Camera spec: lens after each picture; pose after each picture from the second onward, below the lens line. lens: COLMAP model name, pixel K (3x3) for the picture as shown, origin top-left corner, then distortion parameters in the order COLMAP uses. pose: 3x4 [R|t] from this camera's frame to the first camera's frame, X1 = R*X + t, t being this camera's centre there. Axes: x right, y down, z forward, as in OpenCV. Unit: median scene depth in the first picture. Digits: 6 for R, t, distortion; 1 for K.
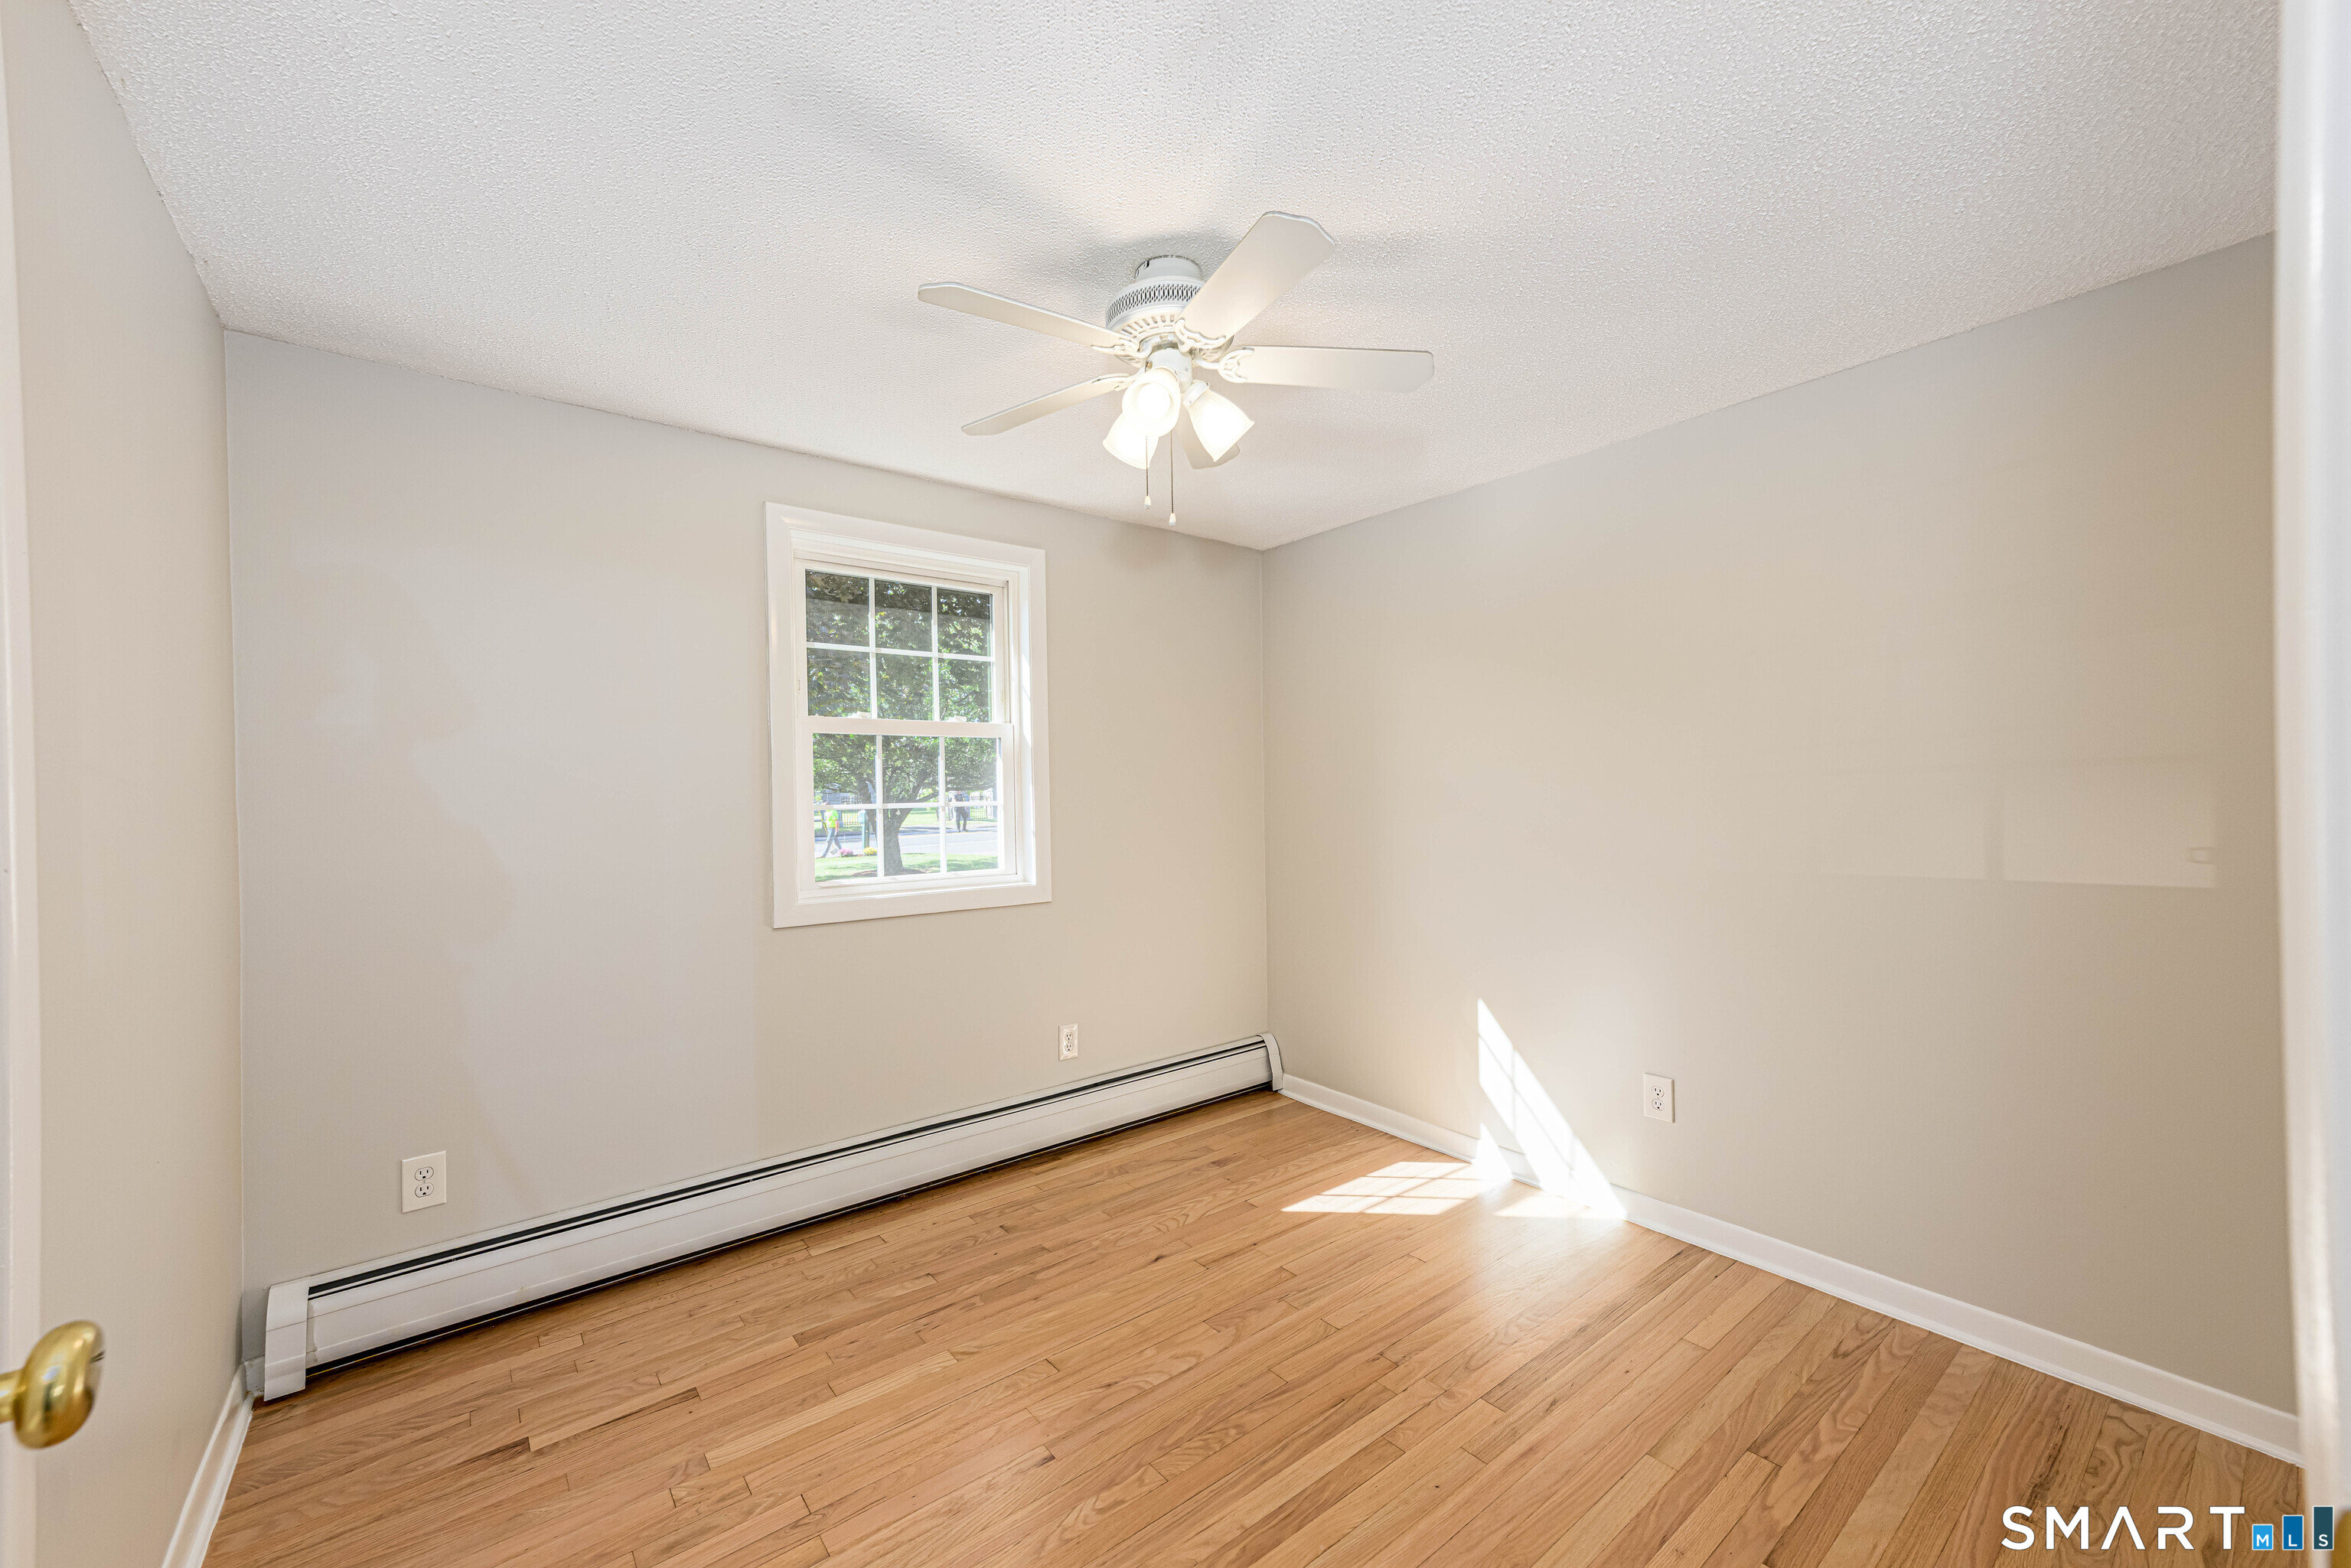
lens RADIAL K [[918.8, 0, 1162.9], [0, 918.8, 797.7], [0, 0, 1]] dist [0.023070, 0.001183]
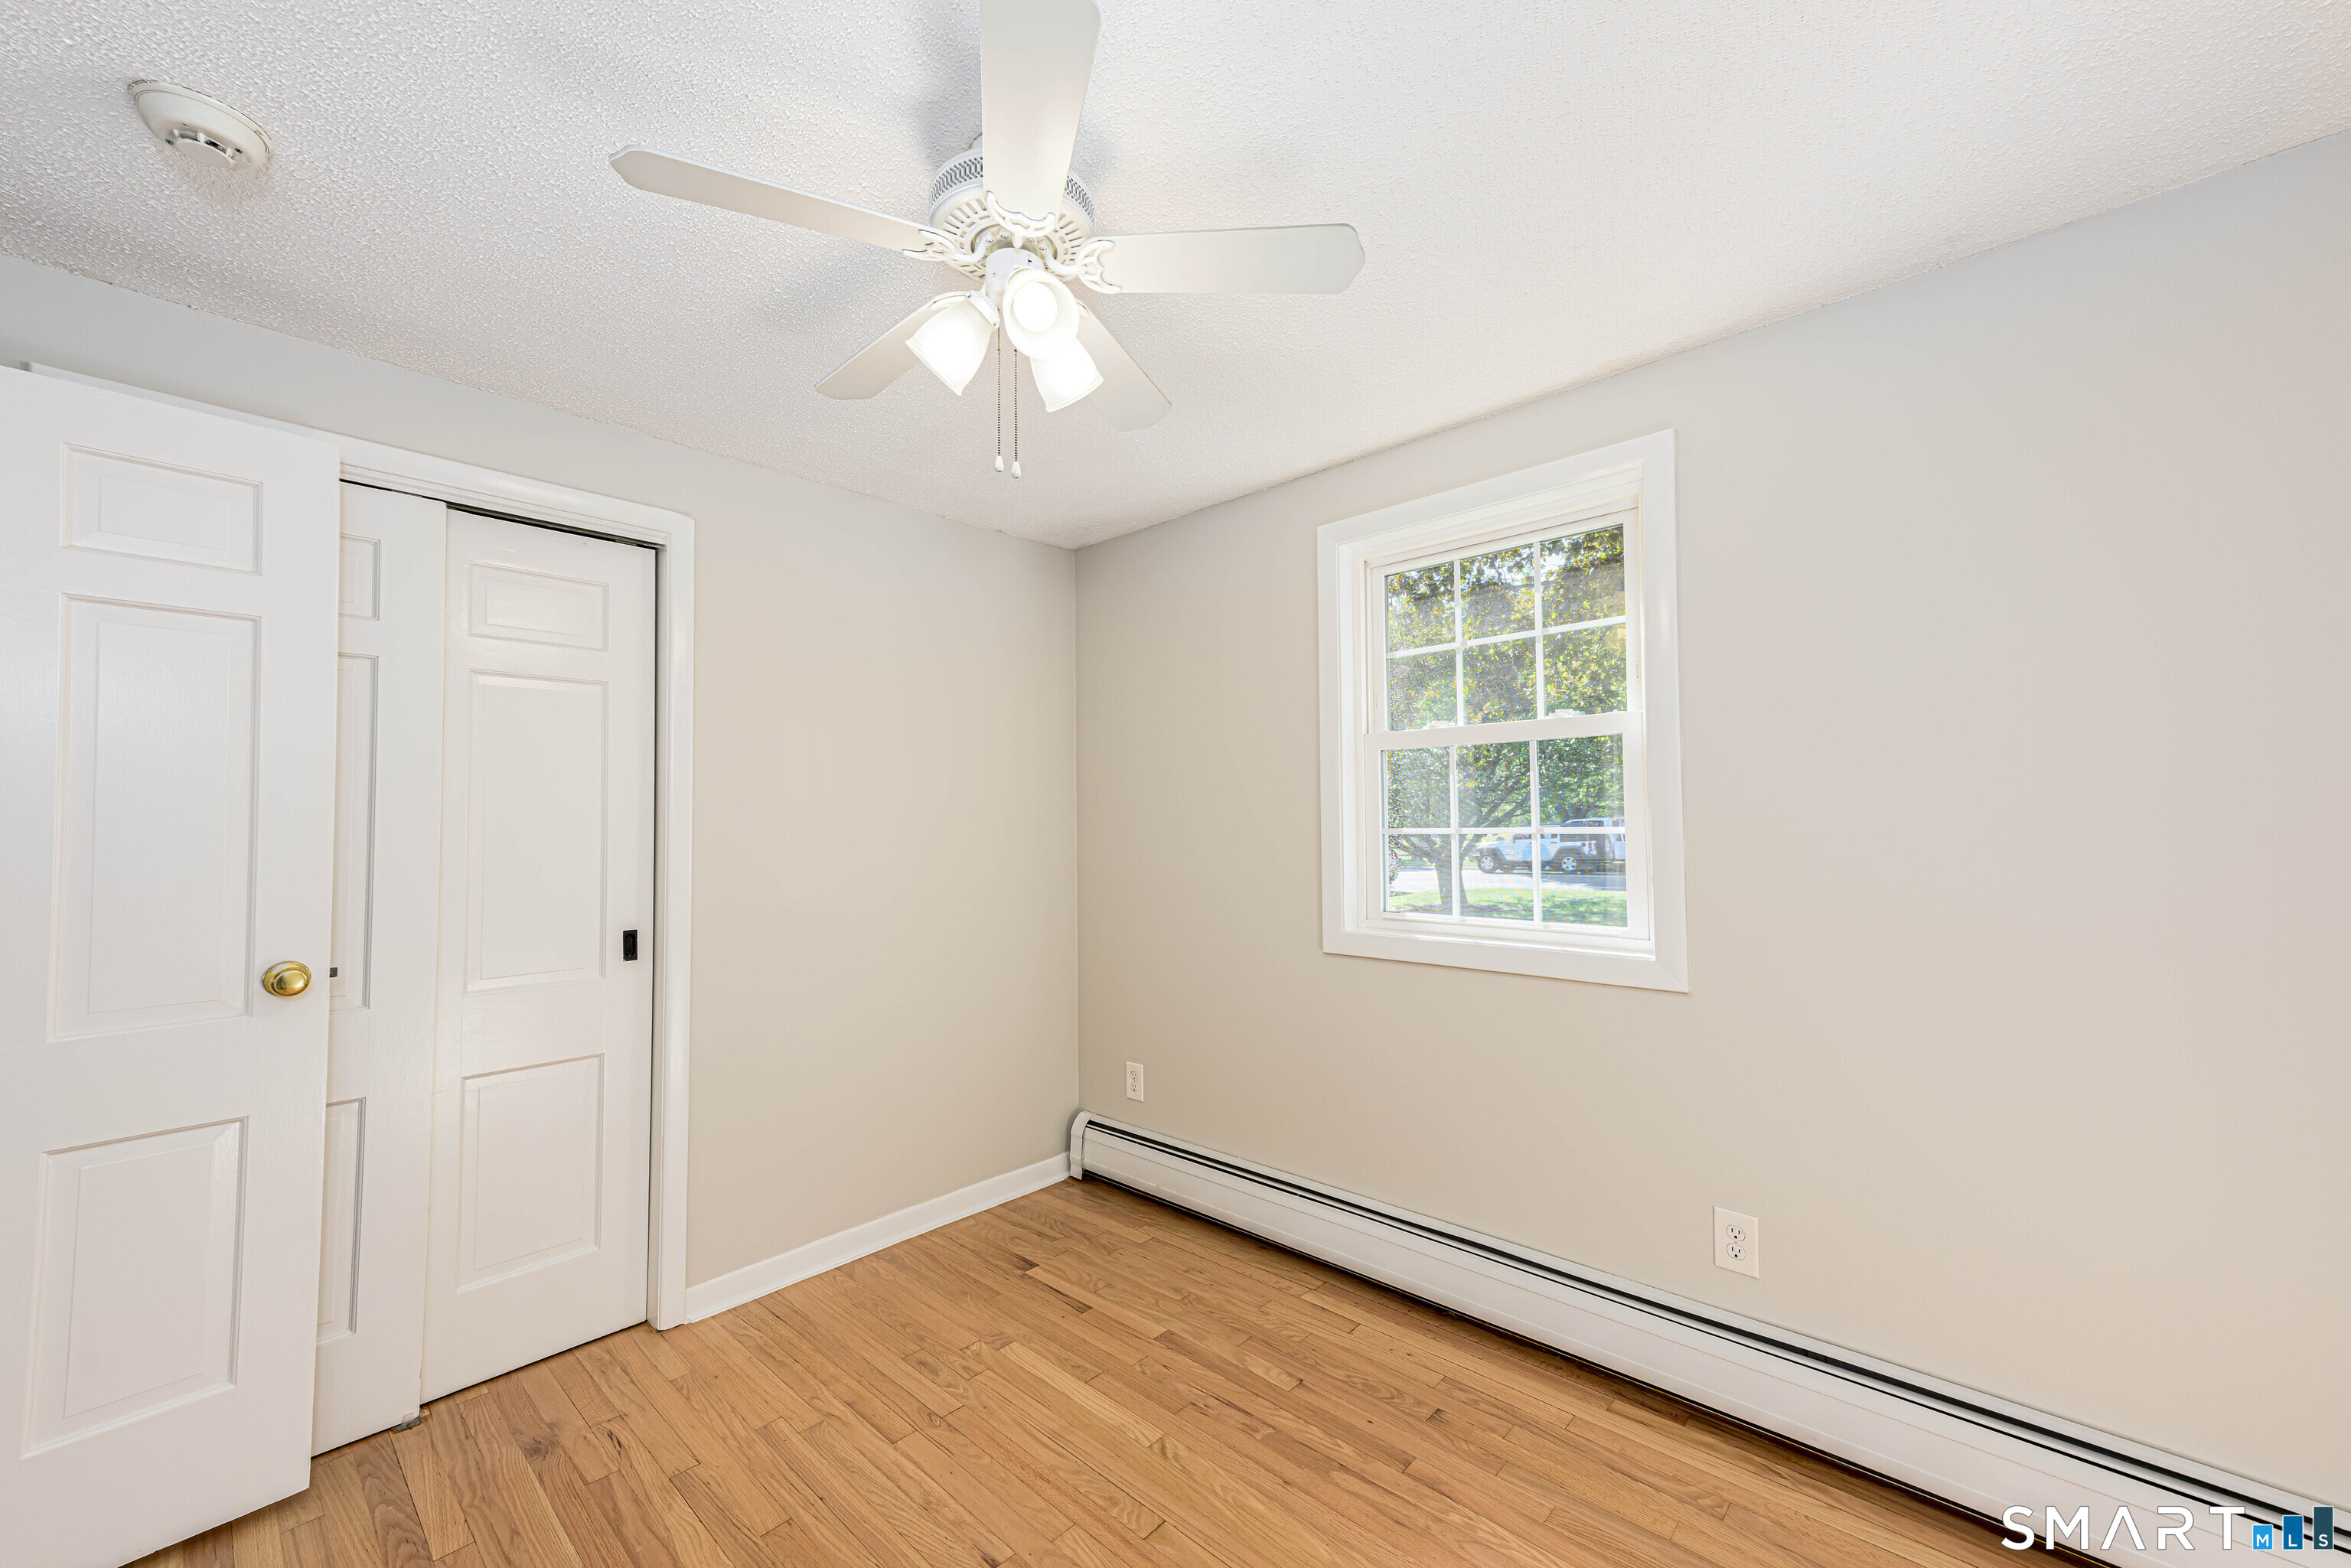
lens RADIAL K [[924.5, 0, 1175.5], [0, 924.5, 784.0], [0, 0, 1]] dist [0.025042, 0.000131]
pose [[0.146450, -0.032168, -0.988695, 0.631252], [0.000564, 0.999474, -0.032435, -0.008031], [0.989218, 0.004192, 0.146391, 0.795794]]
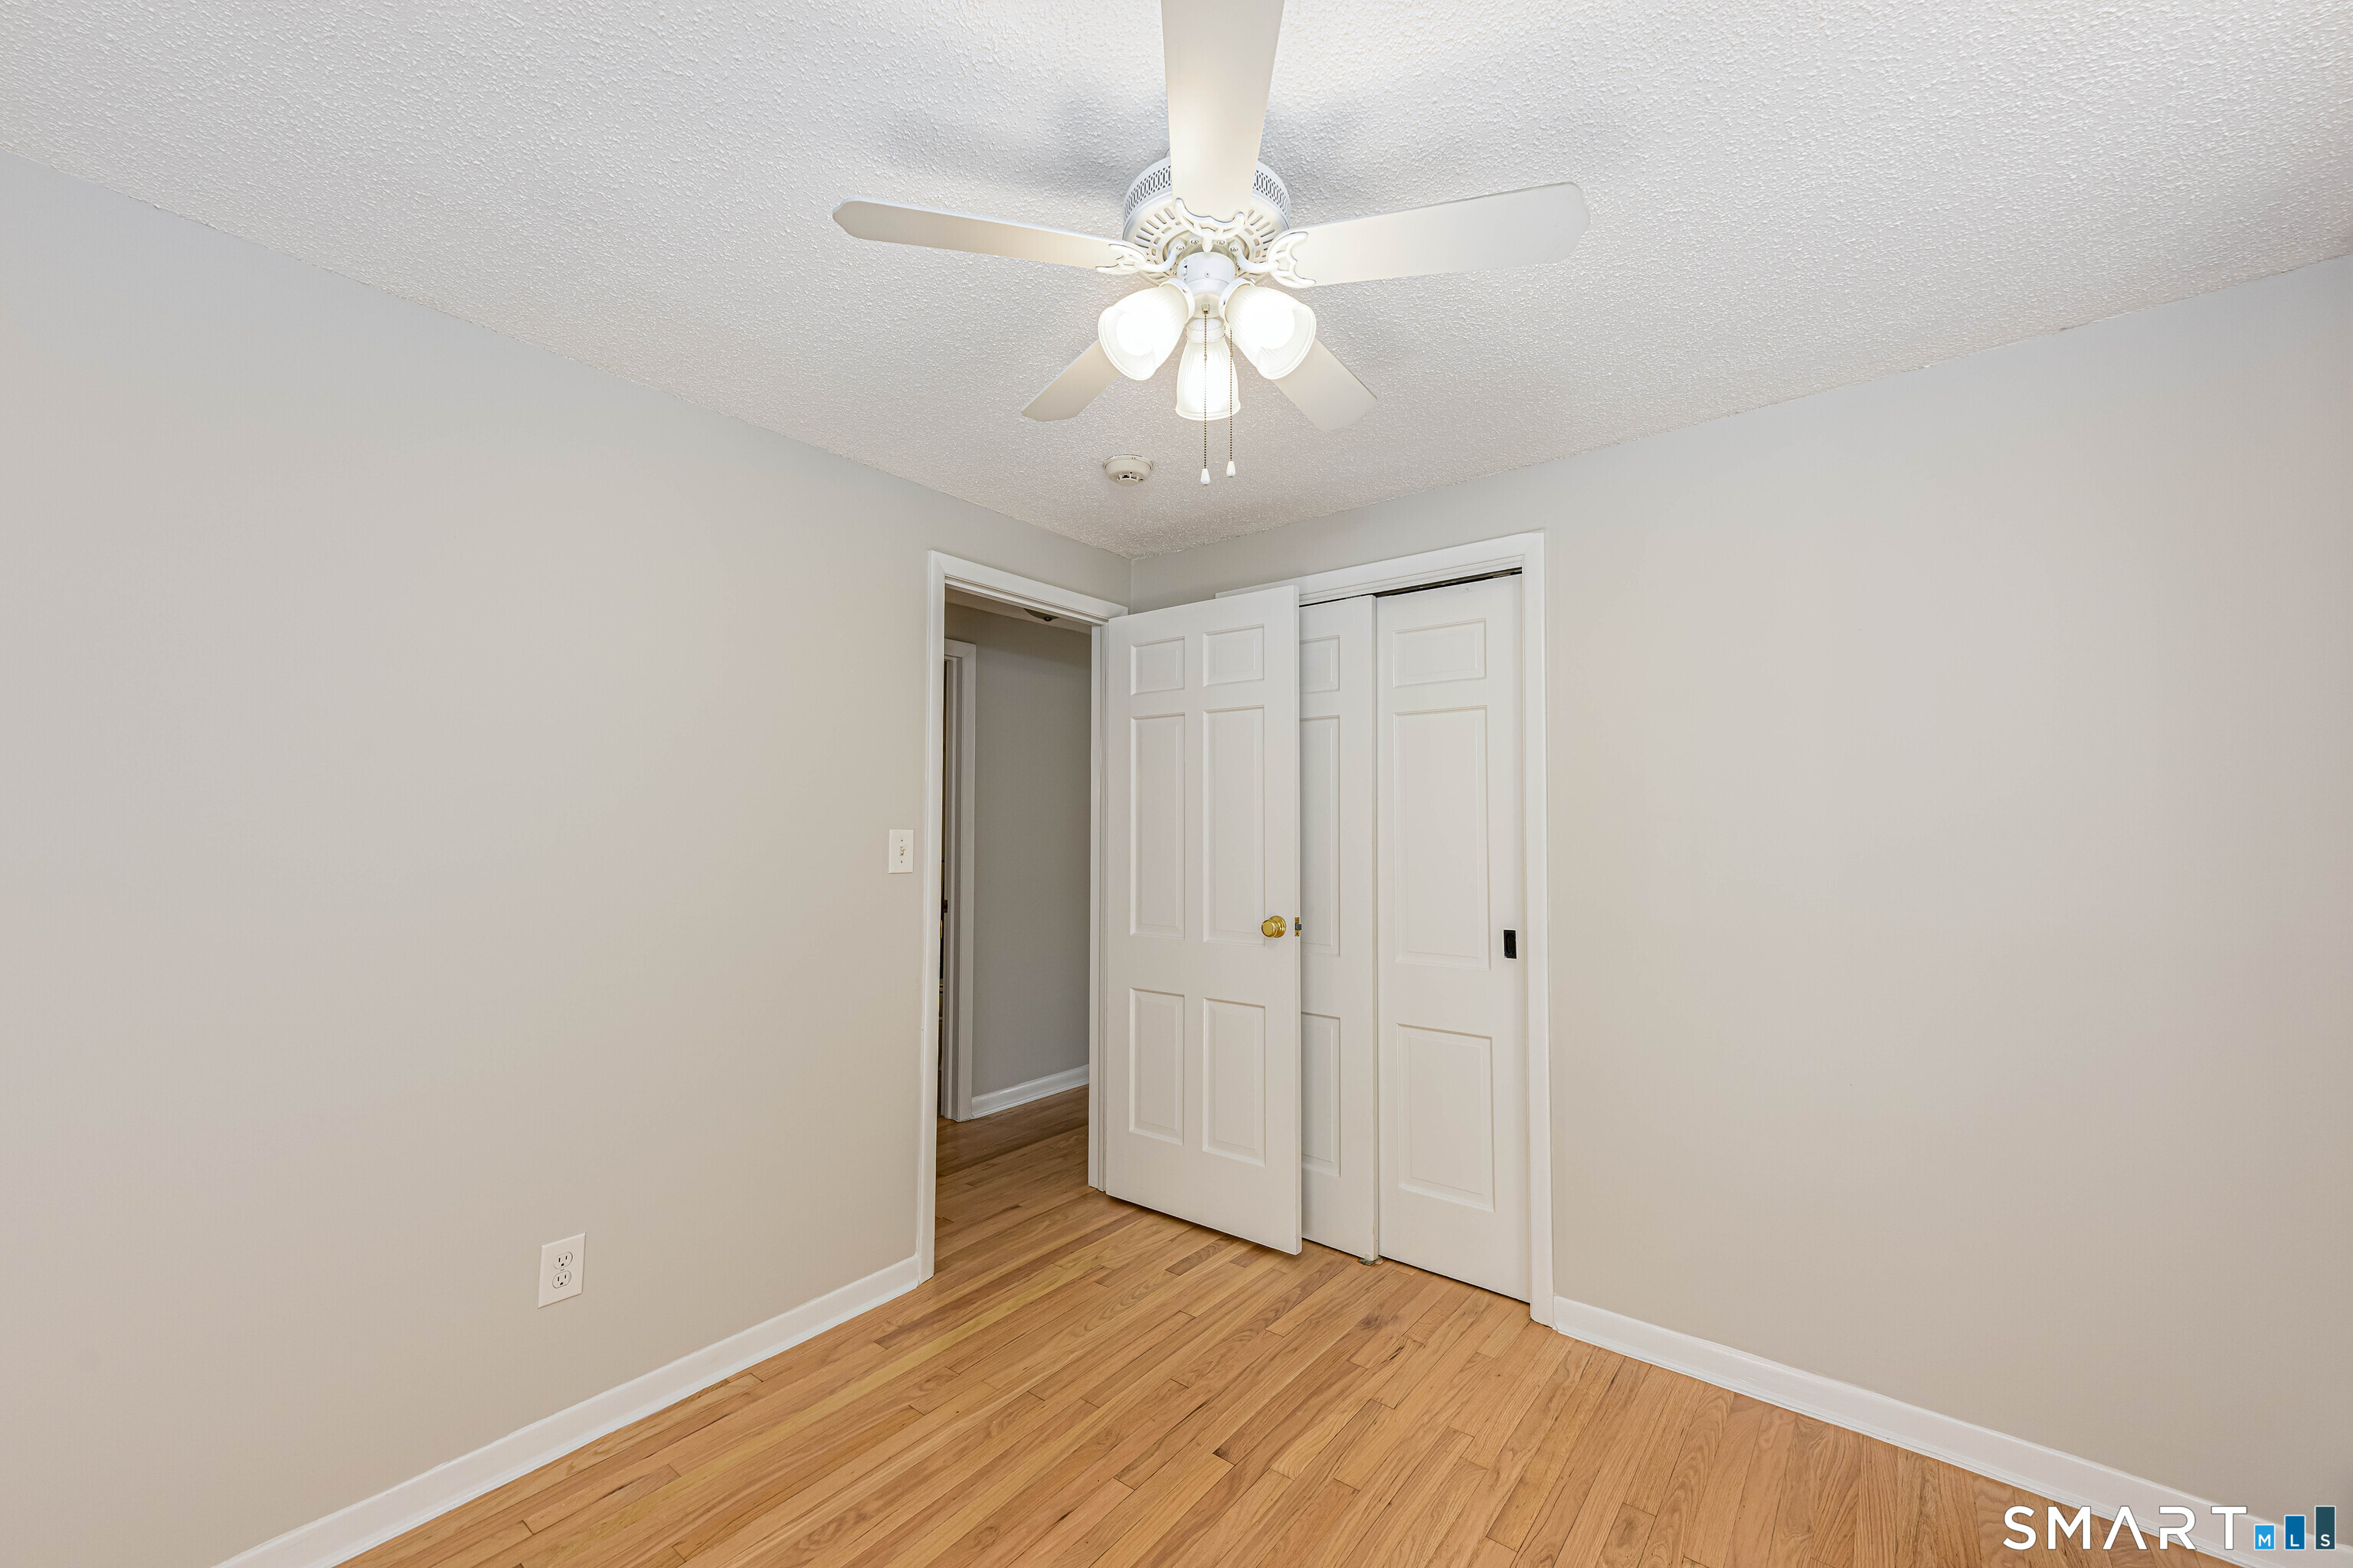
lens RADIAL K [[919.6, 0, 1163.9], [0, 919.6, 797.7], [0, 0, 1]] dist [0.023070, 0.001183]
pose [[-0.976398, -0.005858, -0.215899, 0.162347], [0.002312, 0.999291, -0.037572, 0.002061], [0.215966, -0.037184, -0.975692, 1.344625]]
